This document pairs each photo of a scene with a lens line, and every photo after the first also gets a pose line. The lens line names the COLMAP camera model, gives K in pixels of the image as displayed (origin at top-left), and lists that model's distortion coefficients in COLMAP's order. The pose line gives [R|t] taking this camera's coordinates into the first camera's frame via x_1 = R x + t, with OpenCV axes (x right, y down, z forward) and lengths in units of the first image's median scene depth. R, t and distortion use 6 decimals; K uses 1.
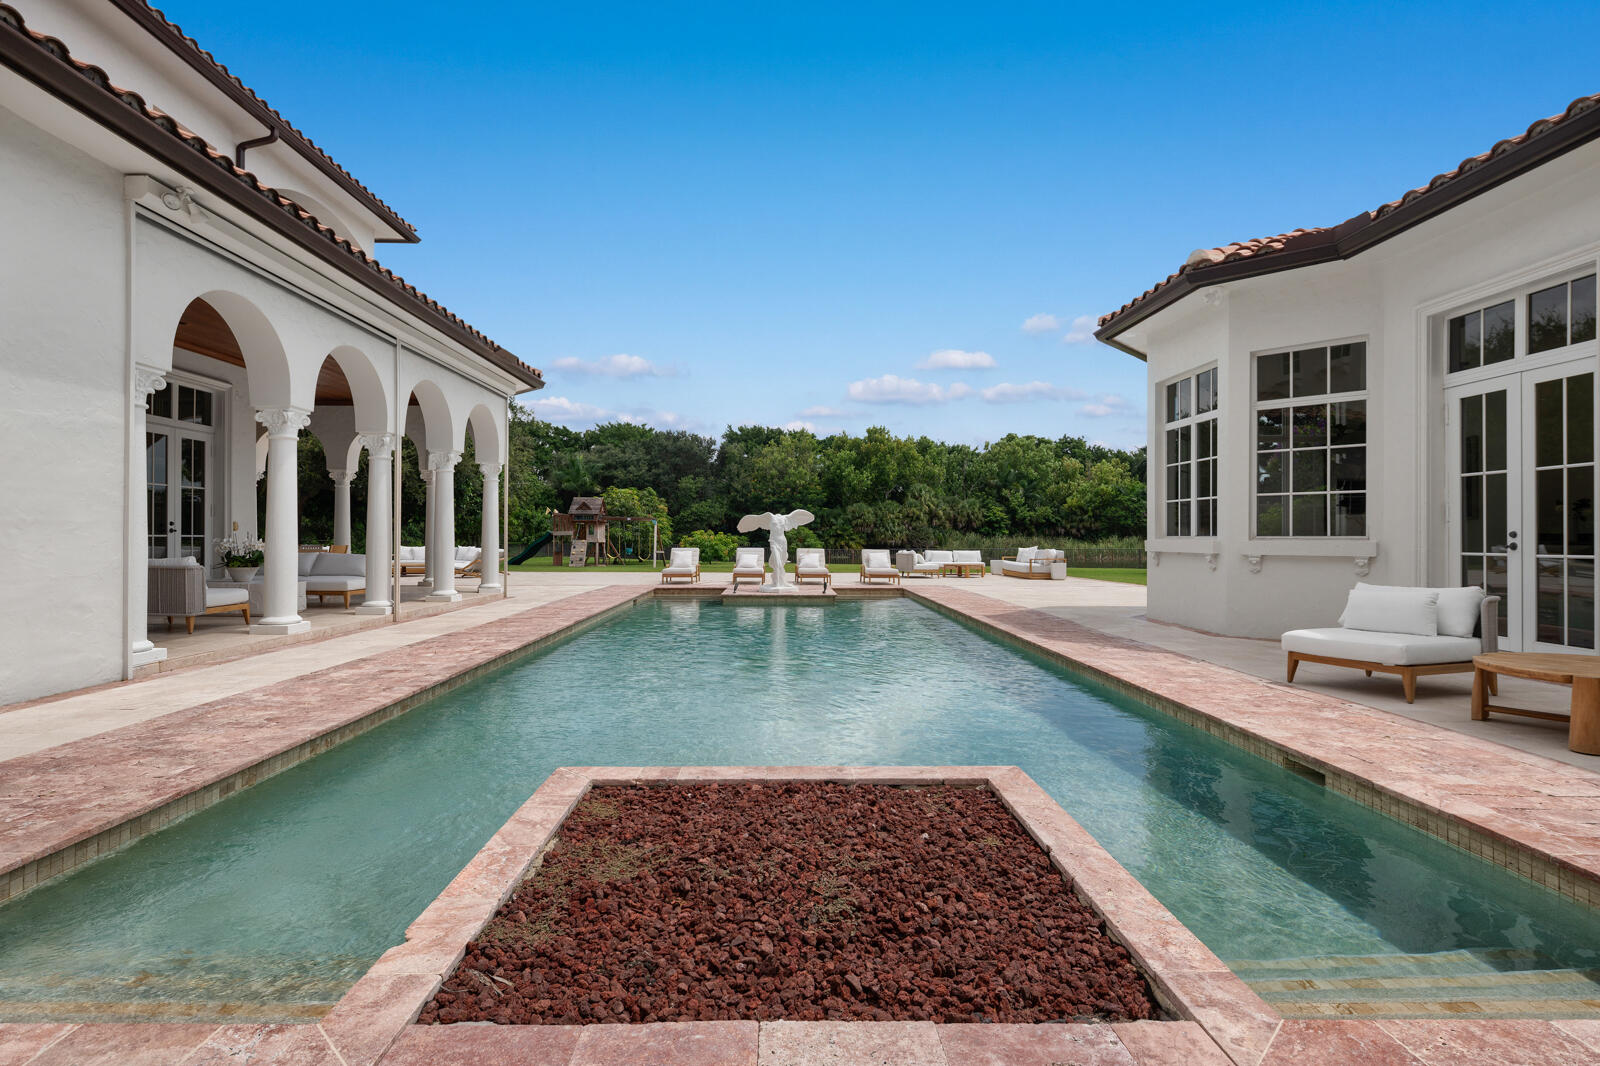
lens RADIAL K [[794.3, 0, 778.0], [0, 794.3, 530.8], [0, 0, 1]] dist [-0.002482, -0.000524]
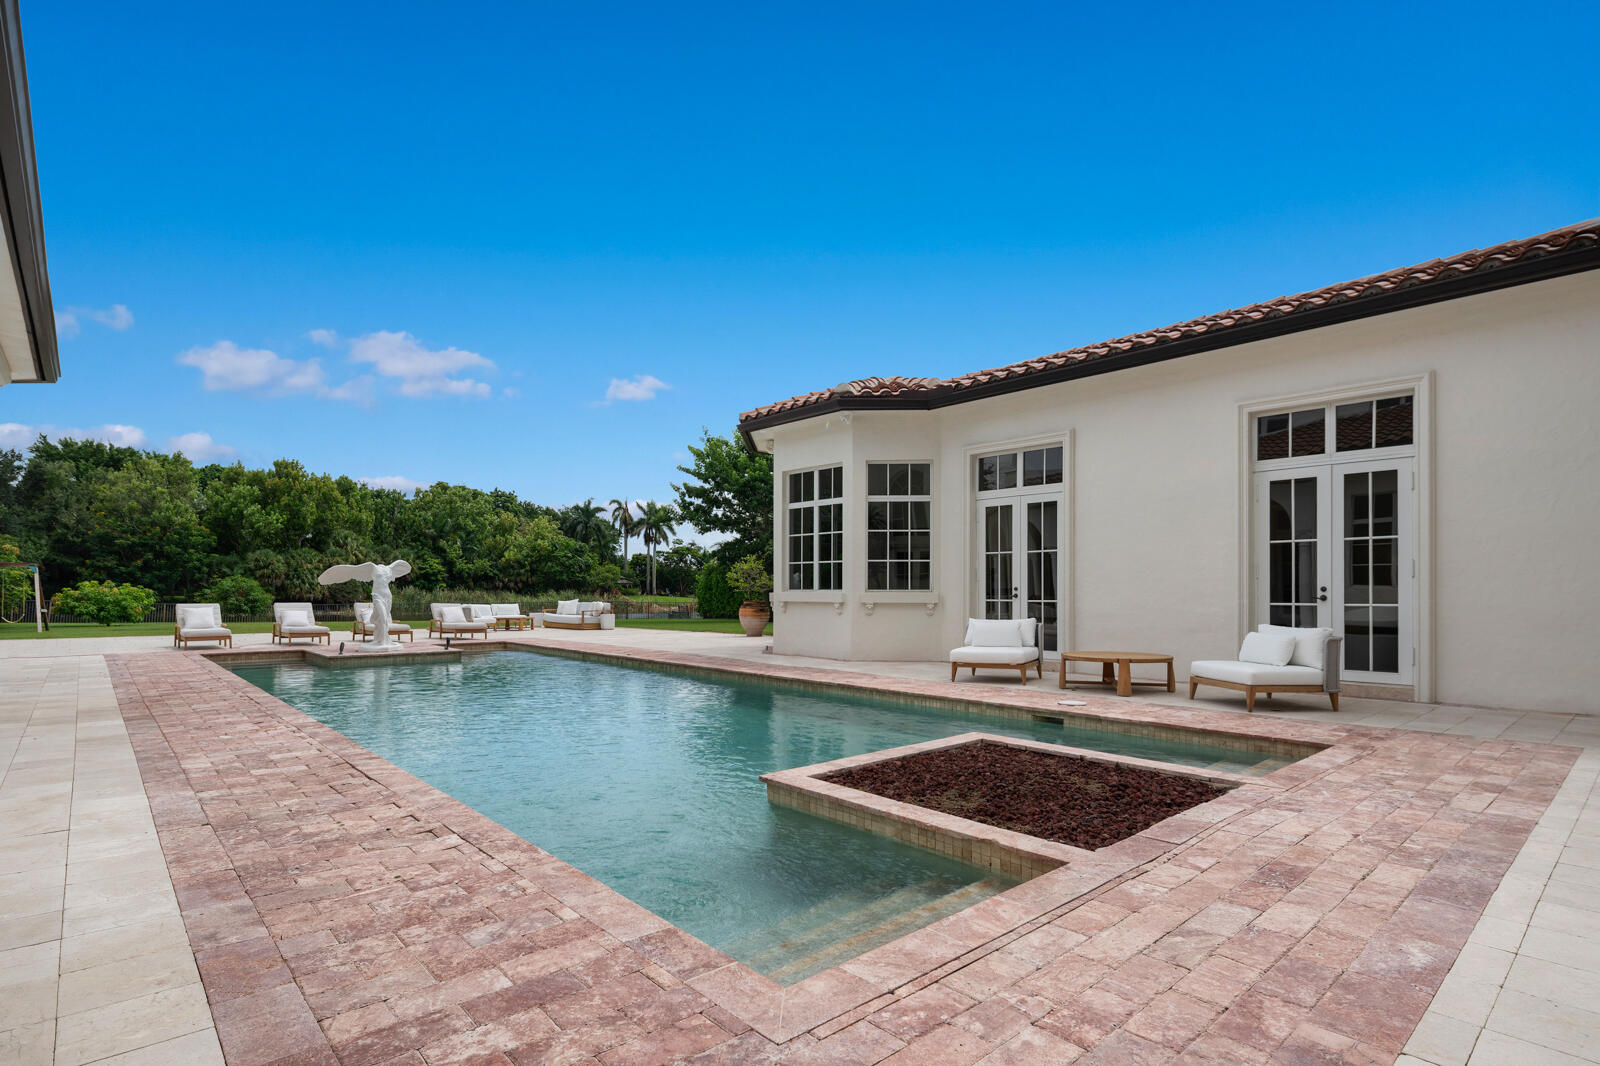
lens RADIAL K [[799.7, 0, 797.3], [0, 799.7, 587.0], [0, 0, 1]] dist [-0.001273, -0.000324]
pose [[0.739779, 0.004225, 0.672837, -0.132389], [-0.006511, 0.999978, 0.000880, 0.000459], [-0.672819, -0.005032, 0.739790, 0.005494]]
